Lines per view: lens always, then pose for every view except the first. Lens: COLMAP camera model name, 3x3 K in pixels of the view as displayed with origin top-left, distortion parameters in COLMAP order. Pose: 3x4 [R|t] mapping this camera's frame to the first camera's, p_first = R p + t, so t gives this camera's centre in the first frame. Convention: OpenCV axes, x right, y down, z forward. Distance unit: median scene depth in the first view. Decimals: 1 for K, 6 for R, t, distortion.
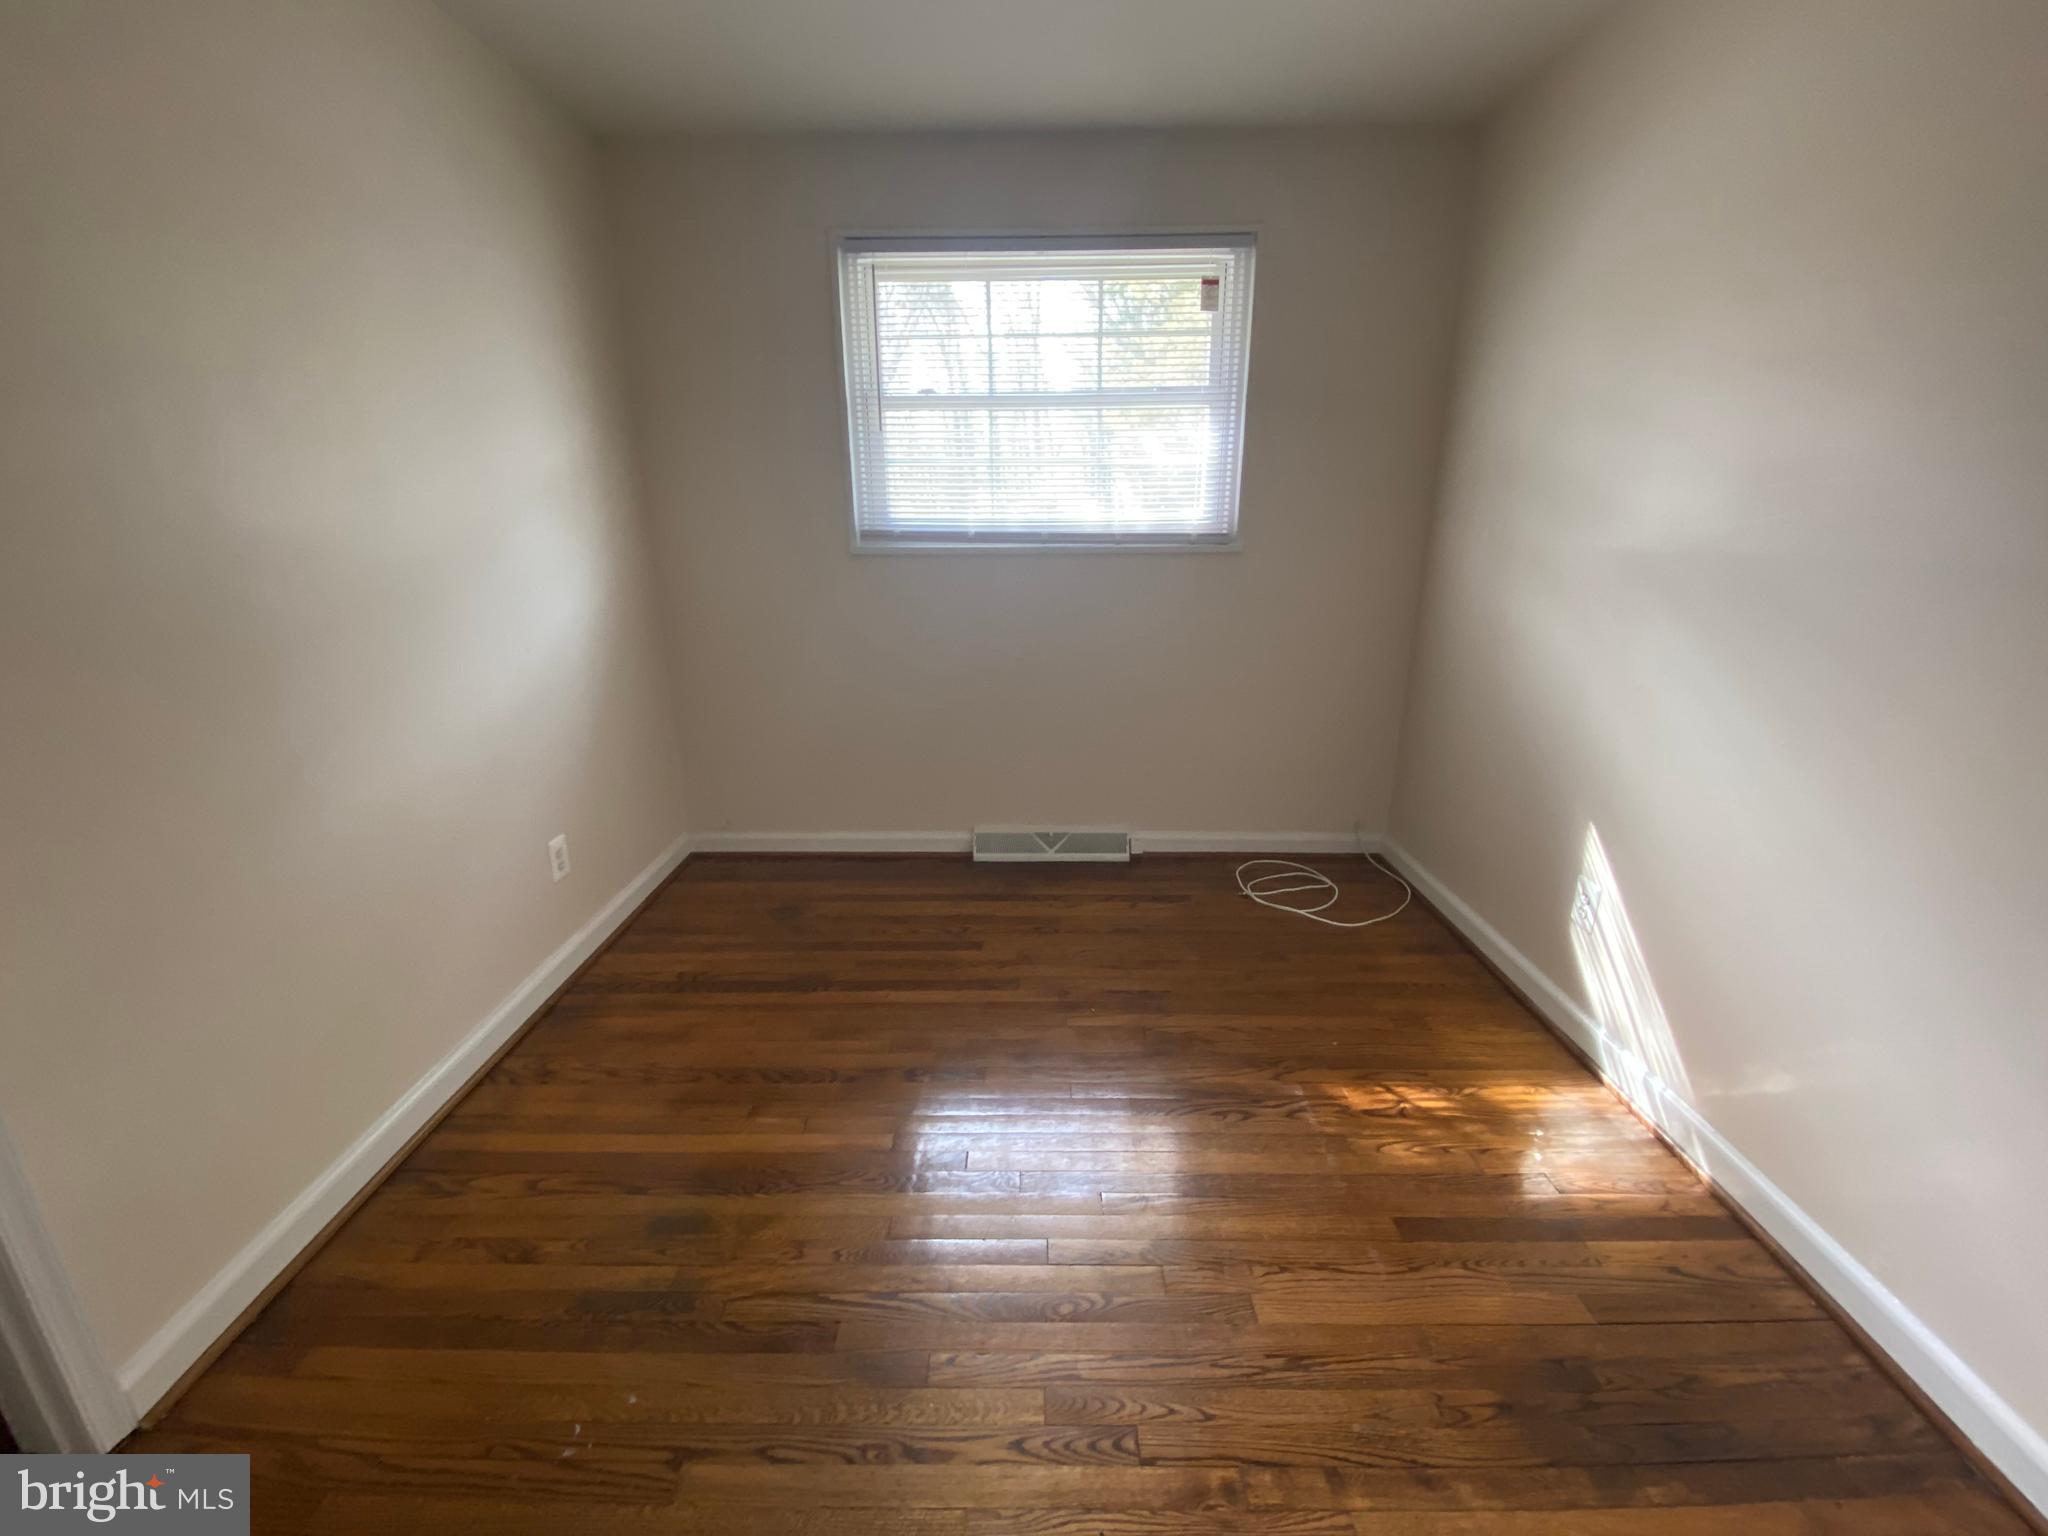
lens RADIAL K [[853.5, 0, 1018.2], [0, 853.5, 772.2], [0, 0, 1]] dist [0.040797, -0.029964]
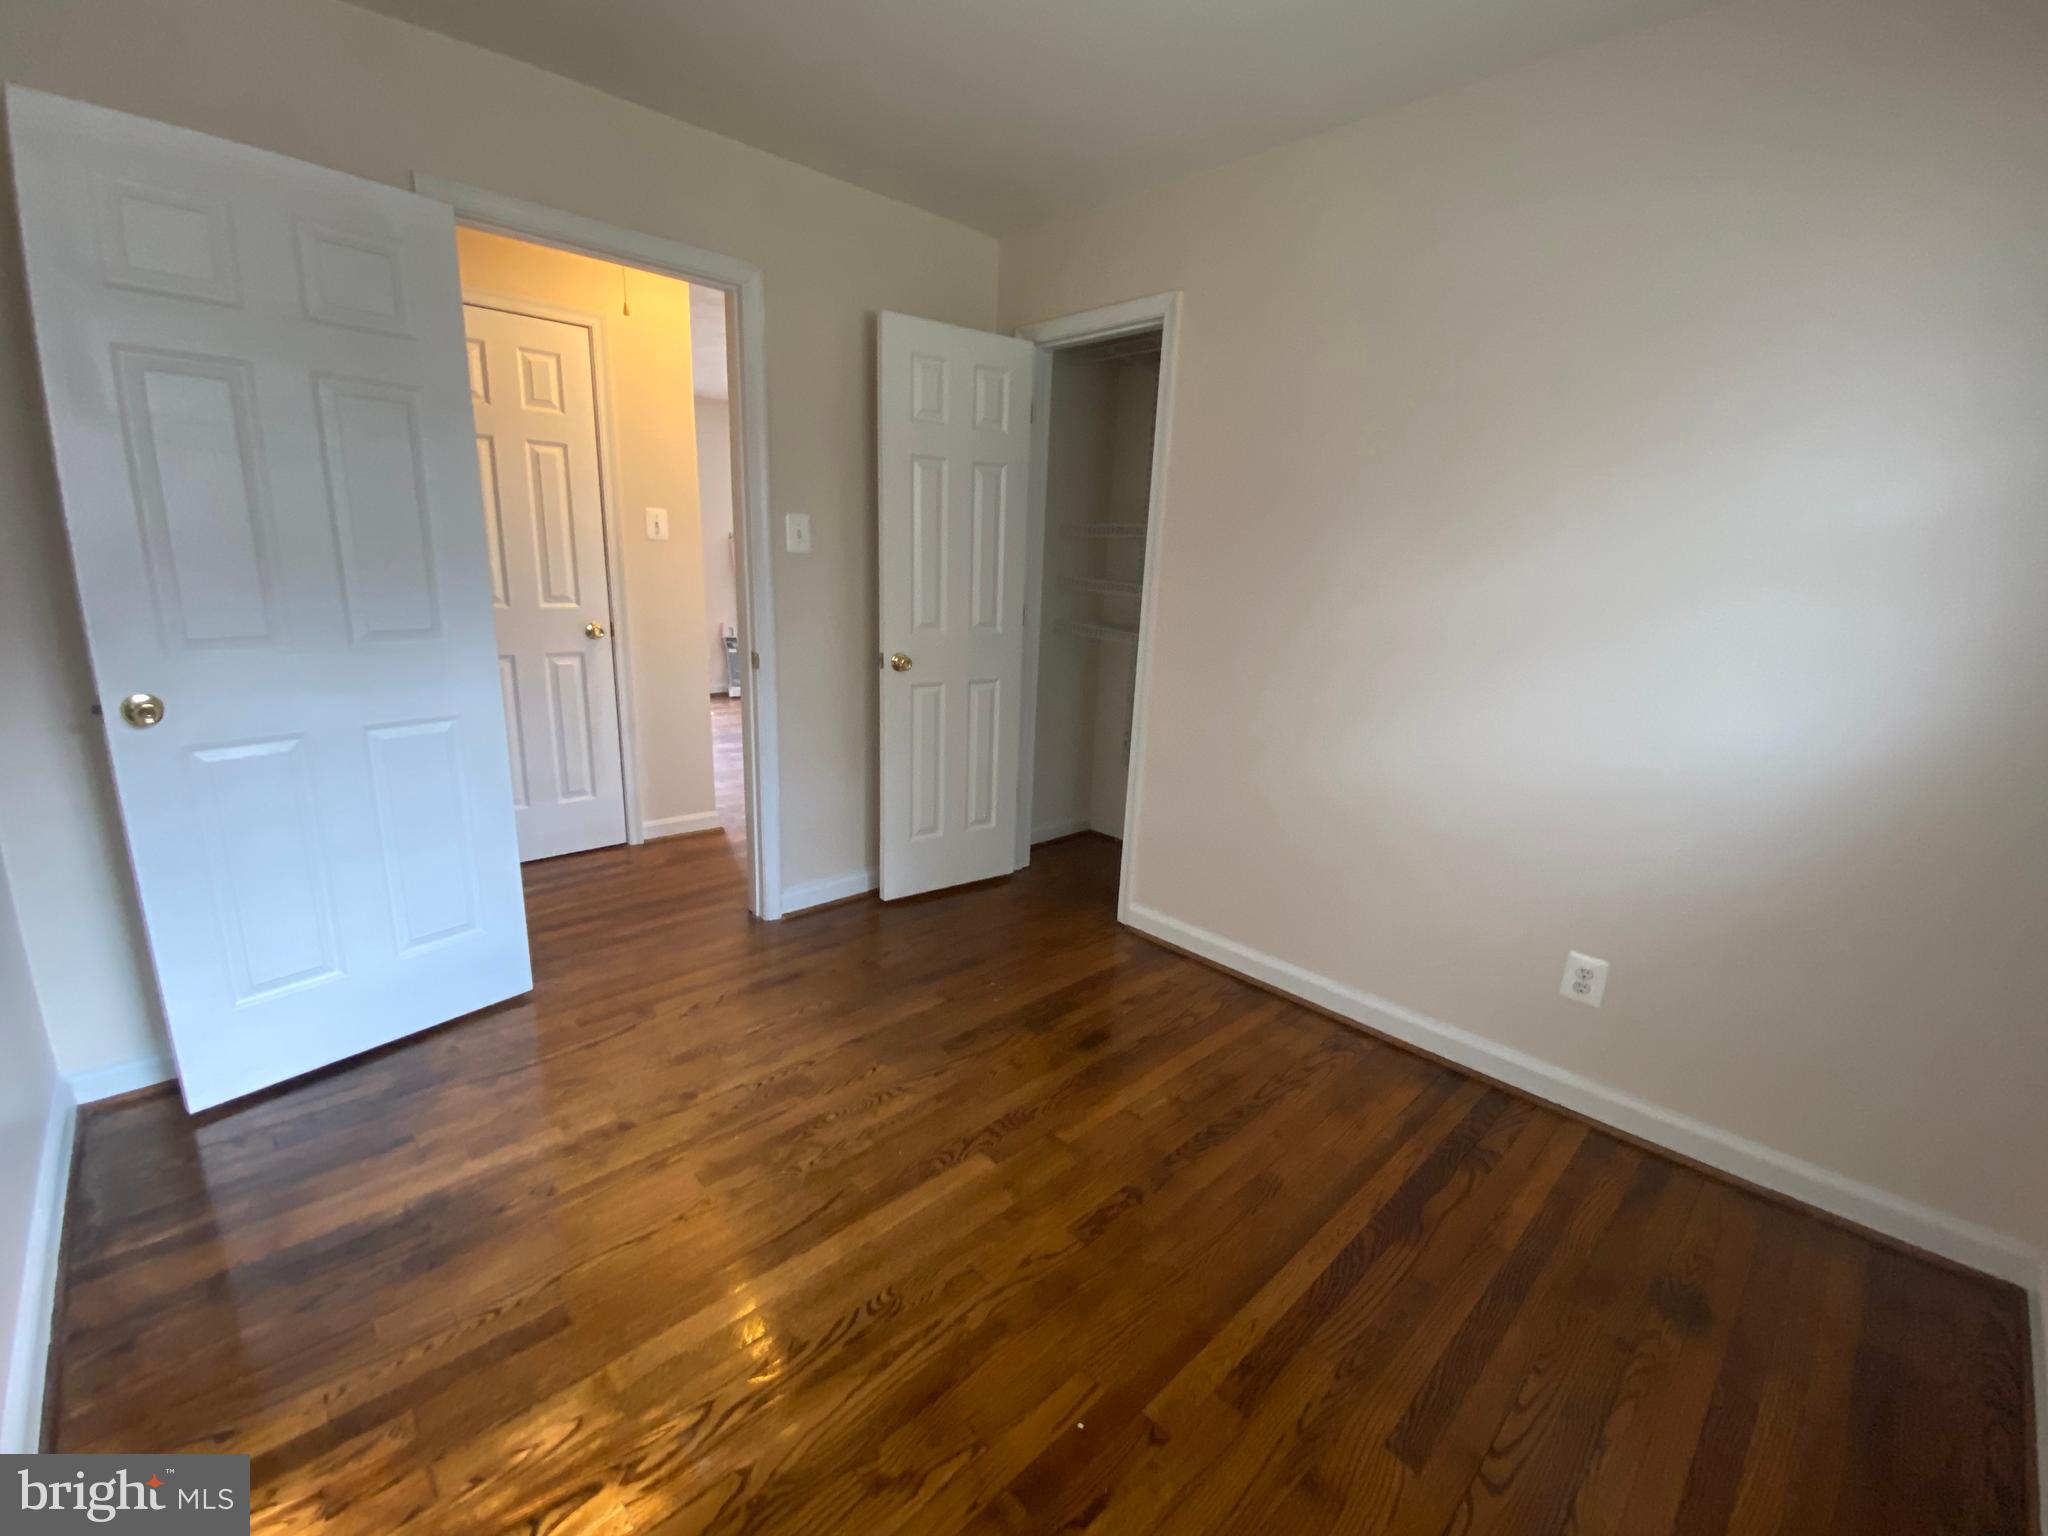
lens RADIAL K [[853.5, 0, 1018.2], [0, 853.5, 772.2], [0, 0, 1]] dist [0.040797, -0.029964]
pose [[-0.712379, 0.150543, -0.685458, 0.492332], [-0.234449, 0.869556, 0.434633, -0.373852], [0.661476, 0.470328, -0.584159, 1.217607]]
